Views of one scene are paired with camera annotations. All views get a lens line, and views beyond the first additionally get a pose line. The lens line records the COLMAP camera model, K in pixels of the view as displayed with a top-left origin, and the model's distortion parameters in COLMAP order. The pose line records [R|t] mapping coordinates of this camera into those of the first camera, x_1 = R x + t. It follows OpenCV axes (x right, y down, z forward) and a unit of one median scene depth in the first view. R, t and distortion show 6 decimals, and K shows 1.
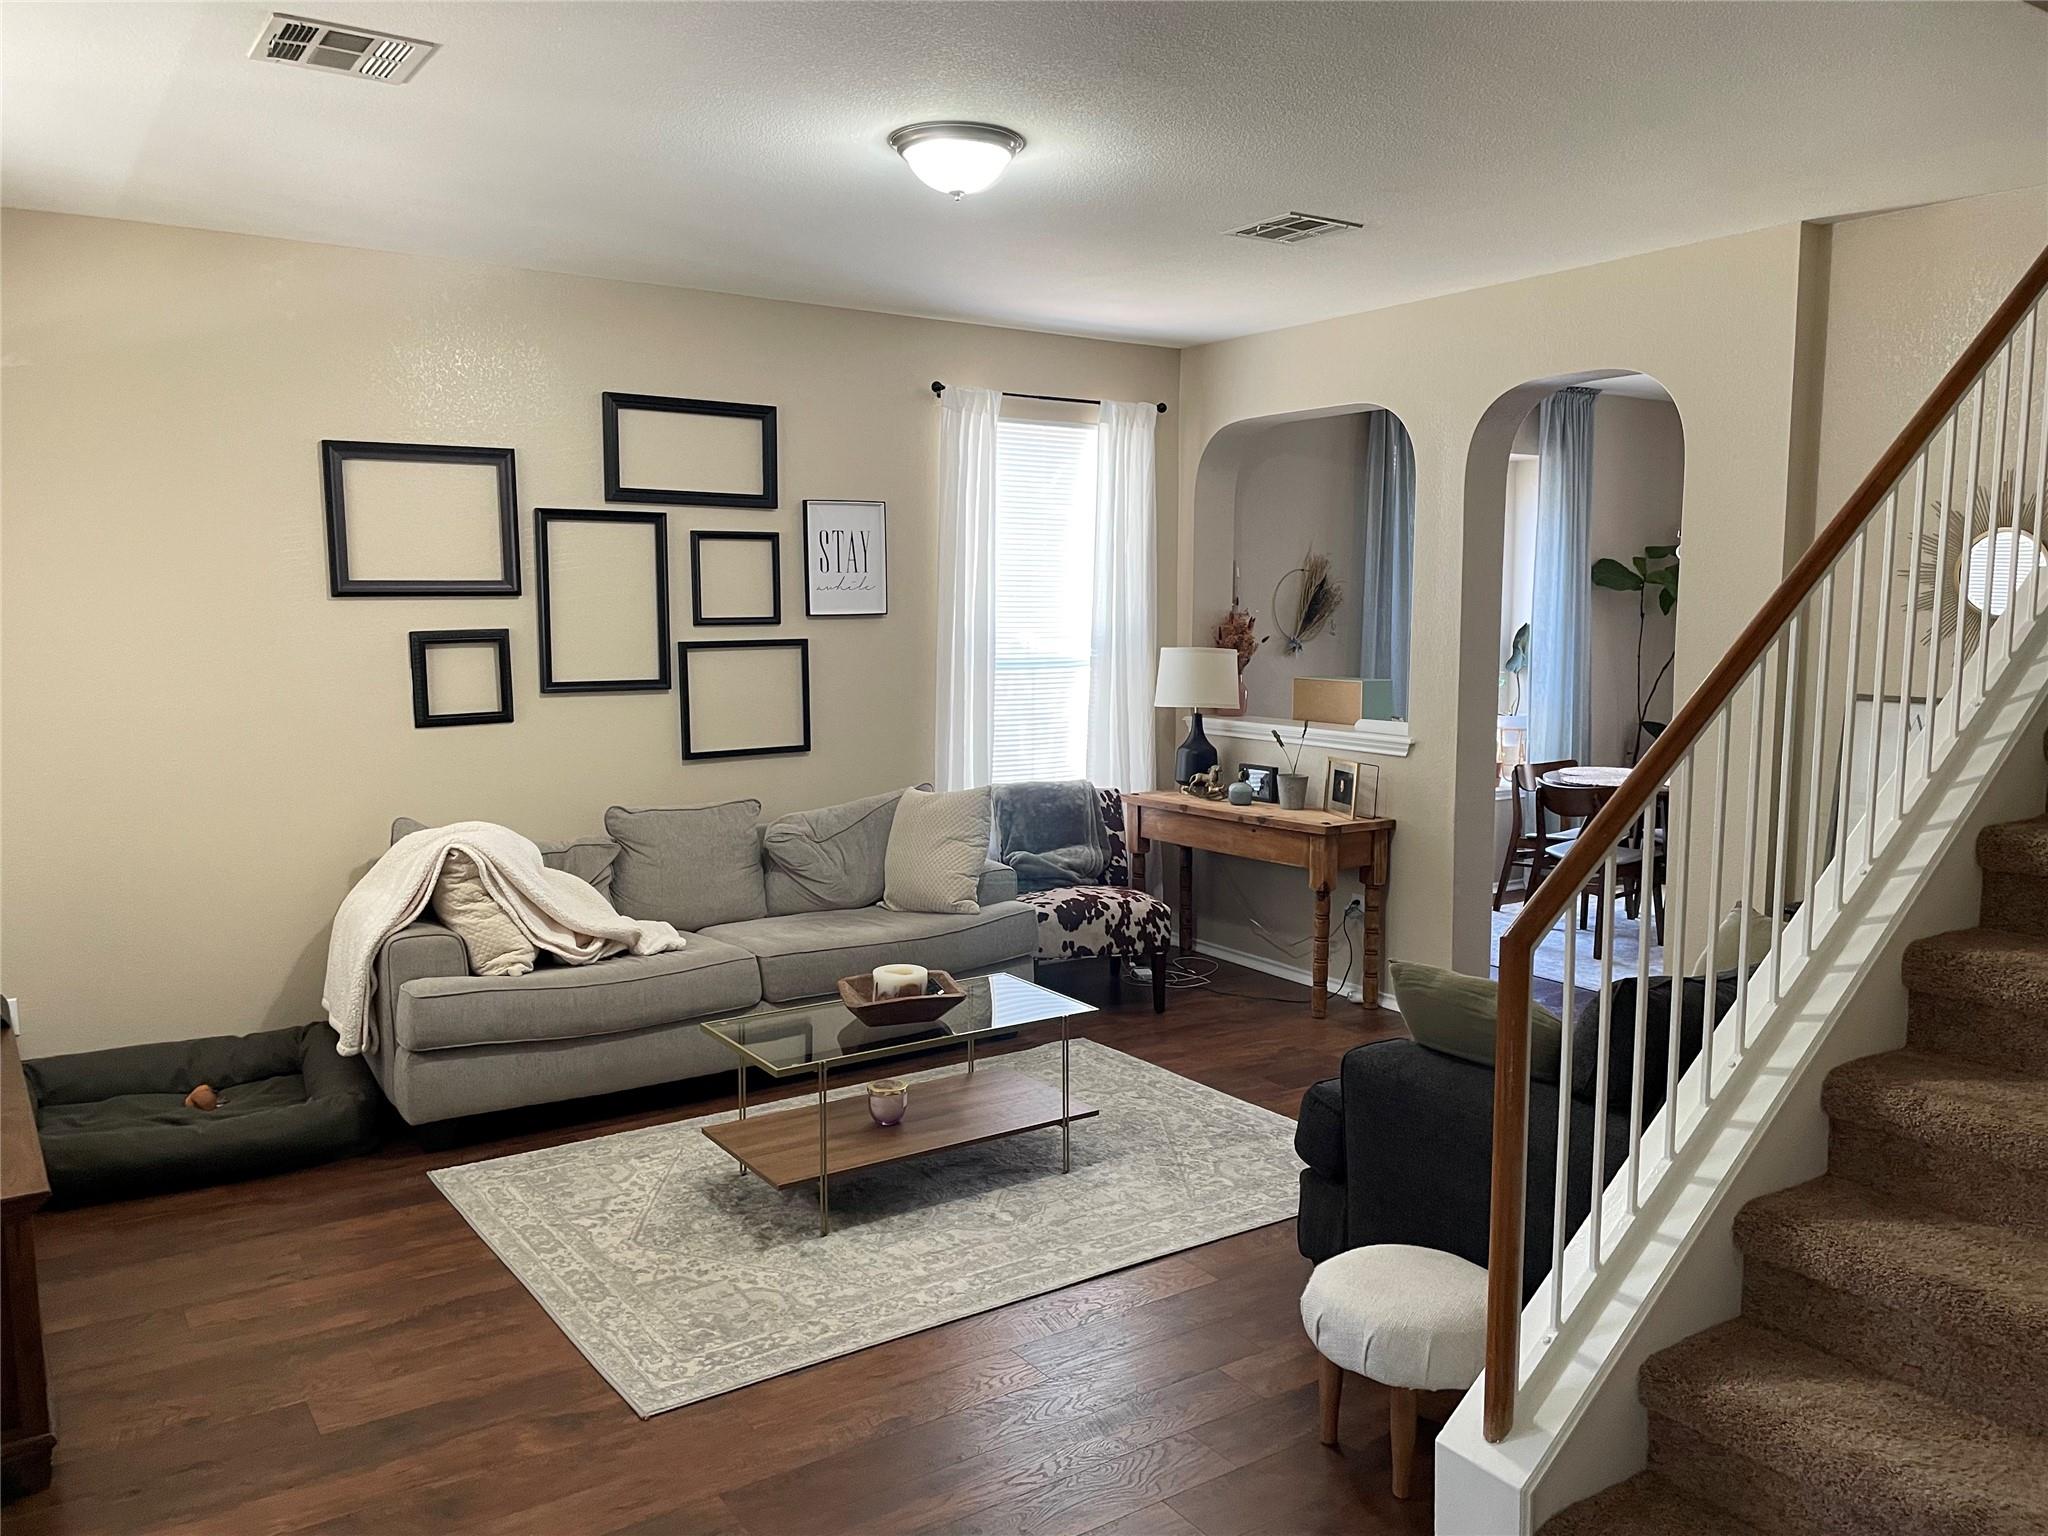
lens RADIAL K [[1548.8, 0, 1043.1], [0, 1548.8, 775.1], [0, 0, 1]] dist [0.081980, -0.092055]
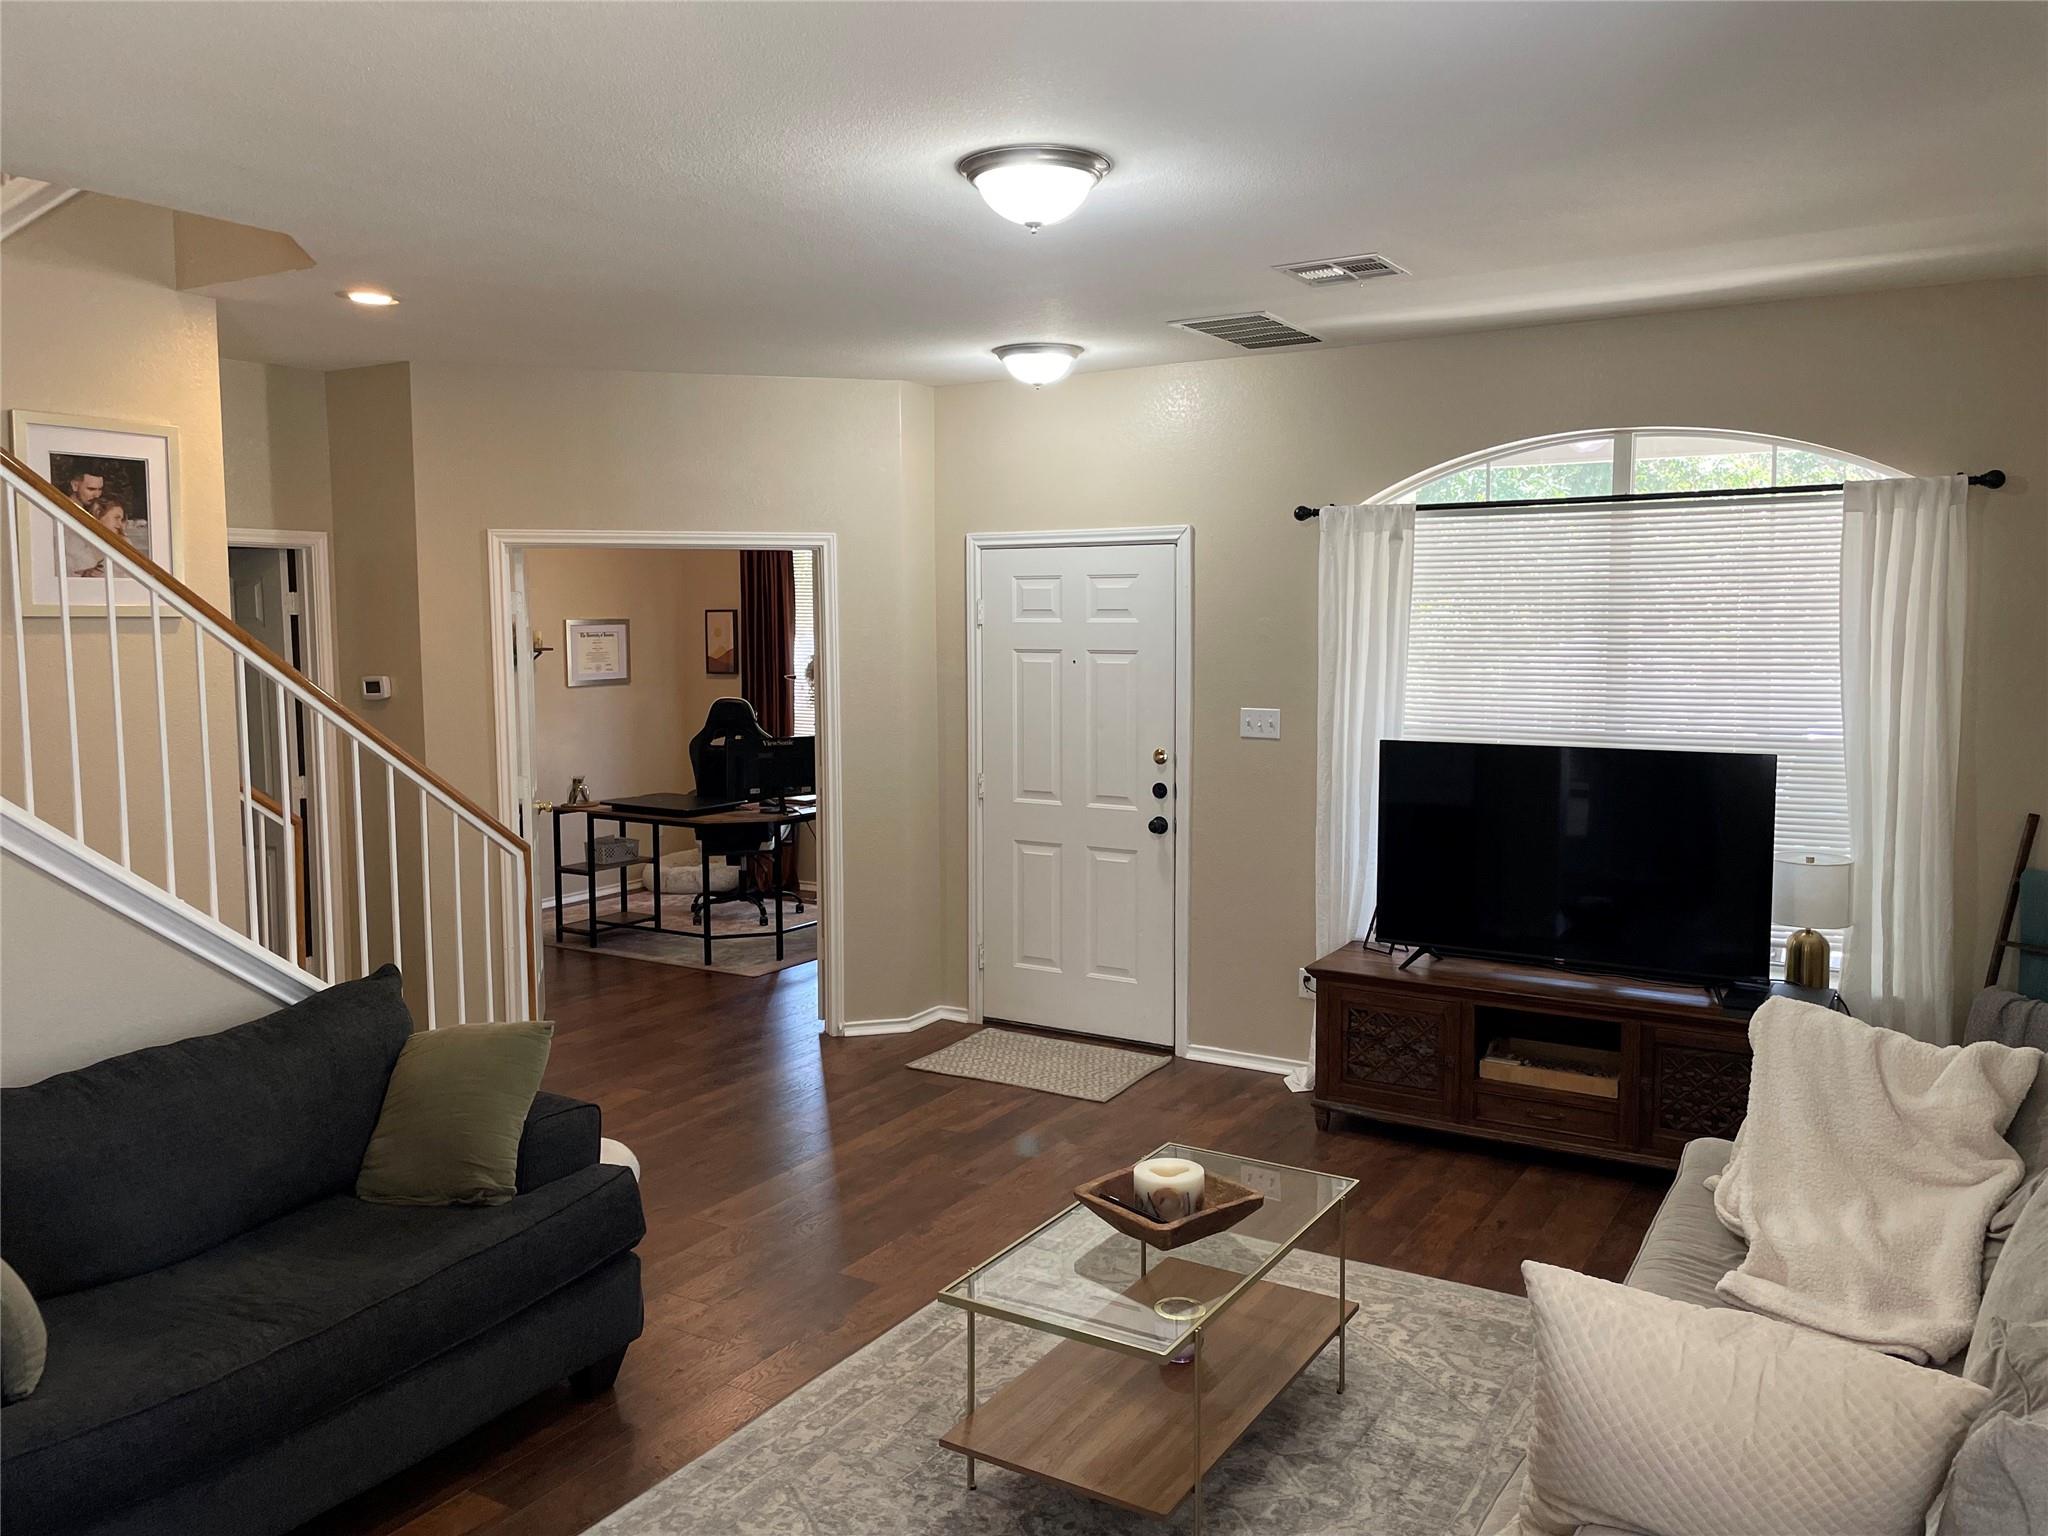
lens RADIAL K [[1548.8, 0, 1030.1], [0, 1548.8, 762.7], [0, 0, 1]] dist [0.081980, -0.092055]
pose [[-0.917191, 0.043121, -0.396109, 0.197308], [-0.041478, 0.978393, 0.202551, -0.165737], [0.396284, 0.202208, -0.895584, 1.193364]]
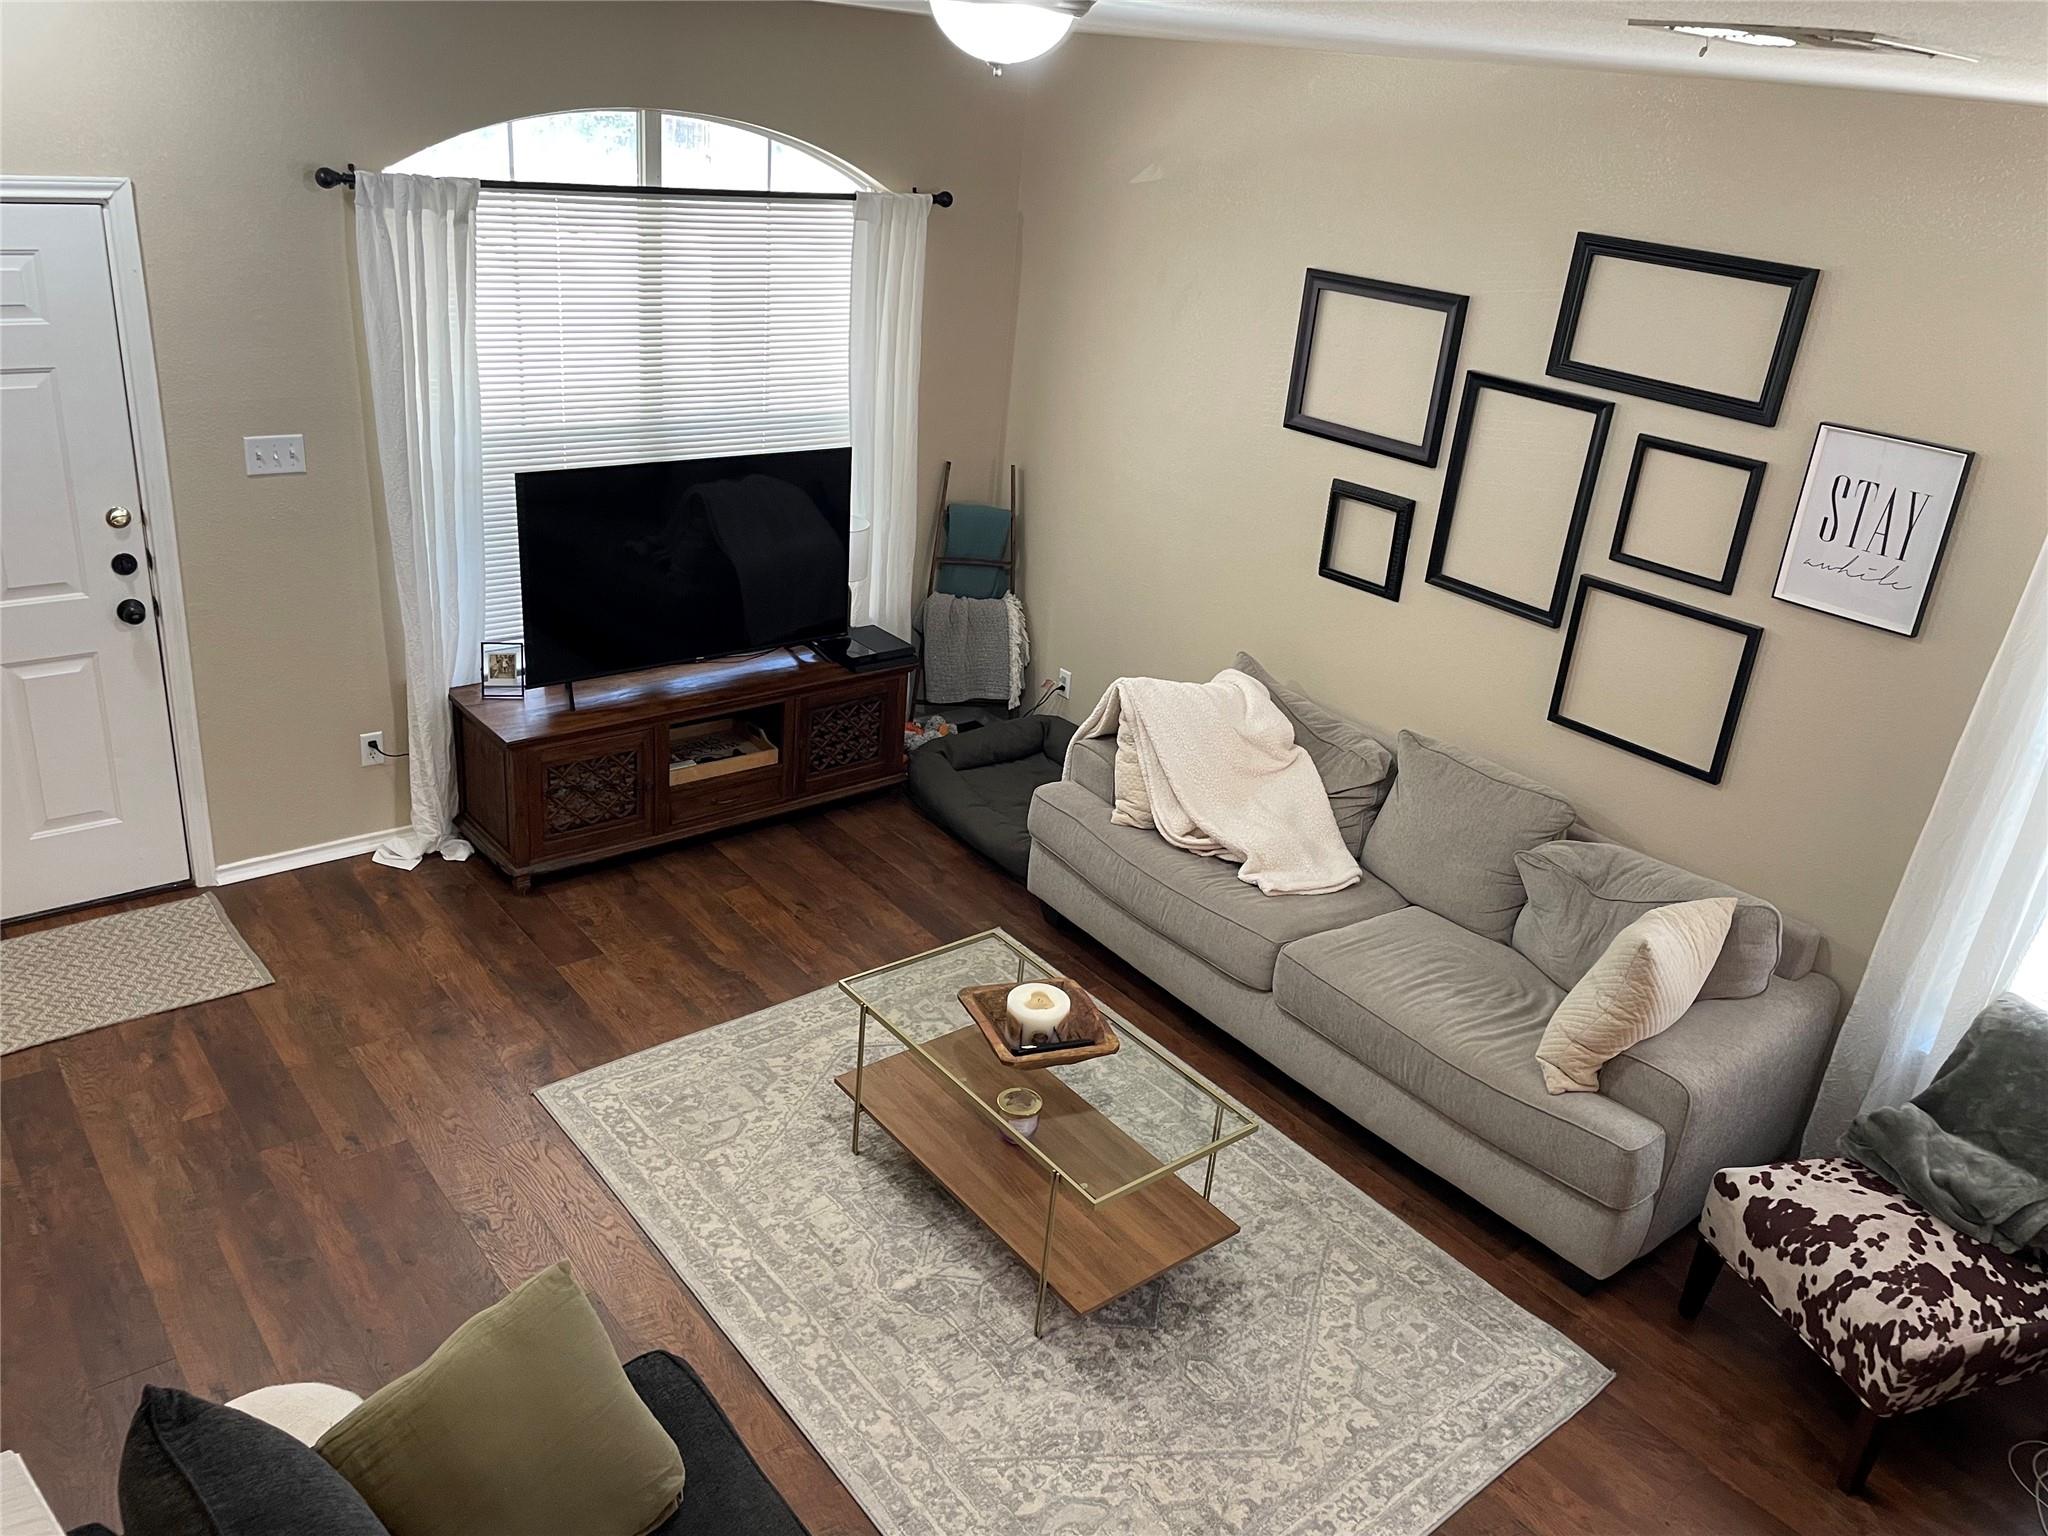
lens RADIAL K [[1548.8, 0, 1029.4], [0, 1548.8, 761.8], [0, 0, 1]] dist [0.081980, -0.092055]
pose [[0.076008, 0.411242, -0.908352, 0.463796], [-0.205927, 0.897822, 0.389243, -0.238364], [0.975611, 0.157468, 0.152927, 0.618778]]
